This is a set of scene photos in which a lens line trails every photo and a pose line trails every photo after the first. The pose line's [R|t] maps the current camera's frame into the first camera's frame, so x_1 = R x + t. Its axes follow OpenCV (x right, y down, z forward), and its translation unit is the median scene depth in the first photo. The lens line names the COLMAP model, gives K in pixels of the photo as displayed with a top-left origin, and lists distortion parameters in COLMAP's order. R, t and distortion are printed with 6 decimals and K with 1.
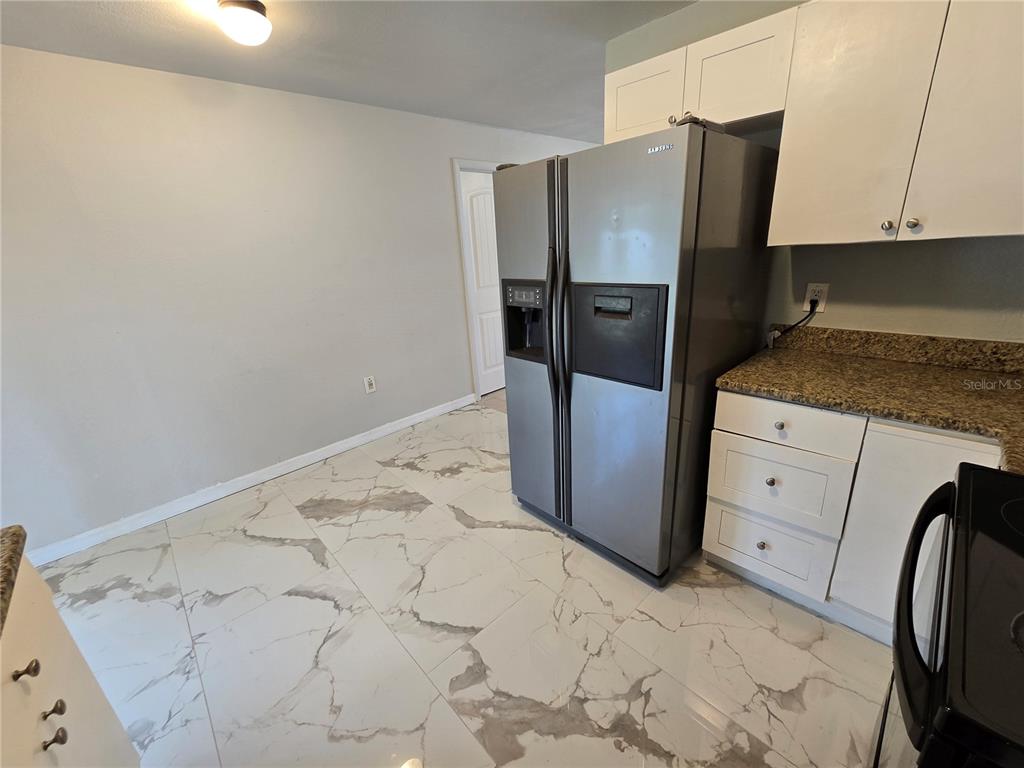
lens RADIAL K [[417.4, 0, 512.5], [0, 417.4, 389.8], [0, 0, 1]] dist [-0.002768, -0.000949]
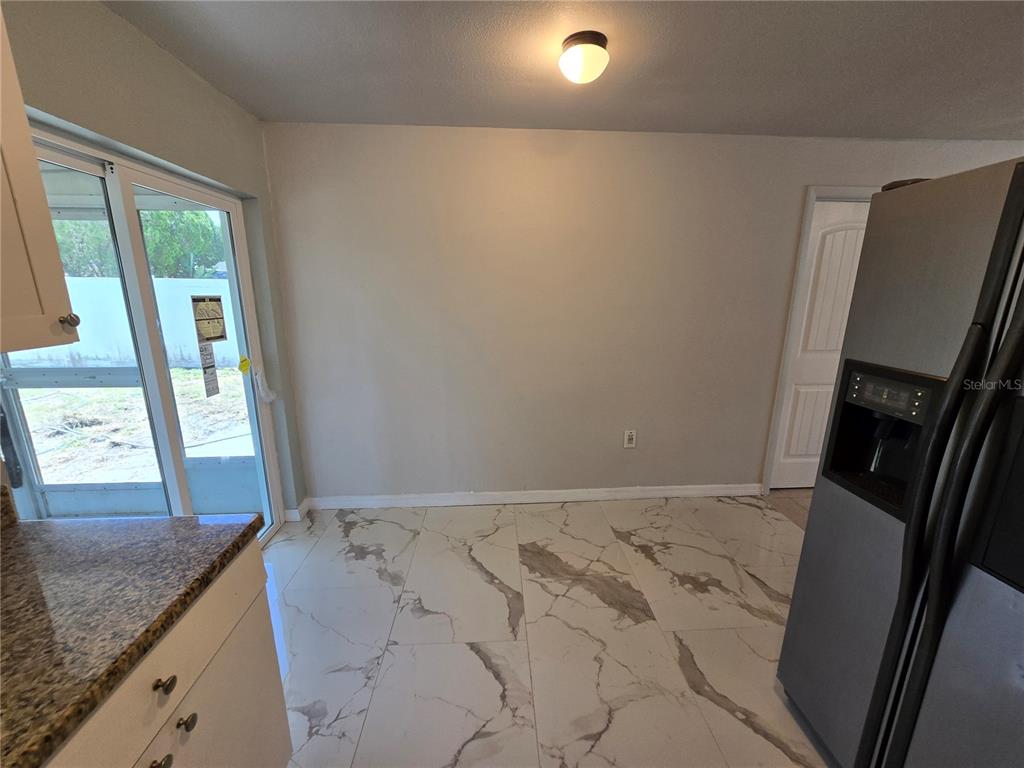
lens RADIAL K [[417.4, 0, 512.5], [0, 417.4, 389.8], [0, 0, 1]] dist [-0.002768, -0.000949]
pose [[0.761411, 0.212480, -0.612458, -0.011519], [-0.260518, 0.965406, 0.011051, -0.080211], [0.593619, 0.151142, 0.790426, 0.176829]]
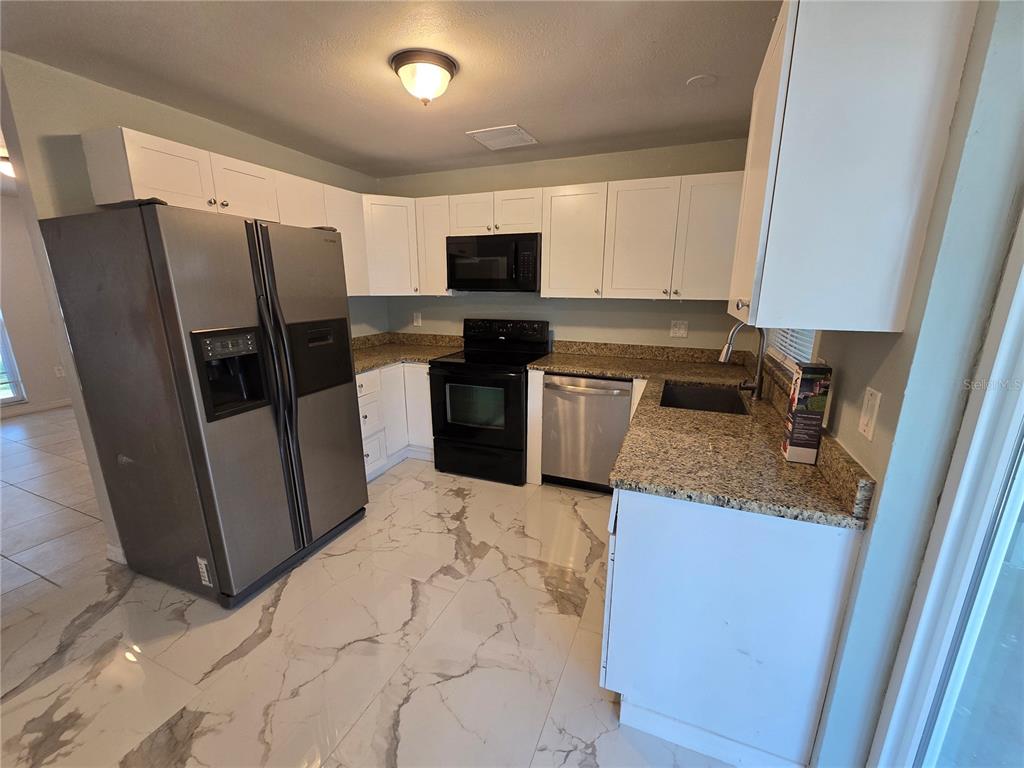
lens RADIAL K [[419.4, 0, 507.1], [0, 419.4, 387.6], [0, 0, 1]] dist [0.001492, 0.000640]
pose [[-0.390113, -0.164821, 0.905895, -0.871978], [0.328141, 0.894364, 0.304033, -0.174604], [-0.860311, 0.415869, -0.294818, 0.610304]]
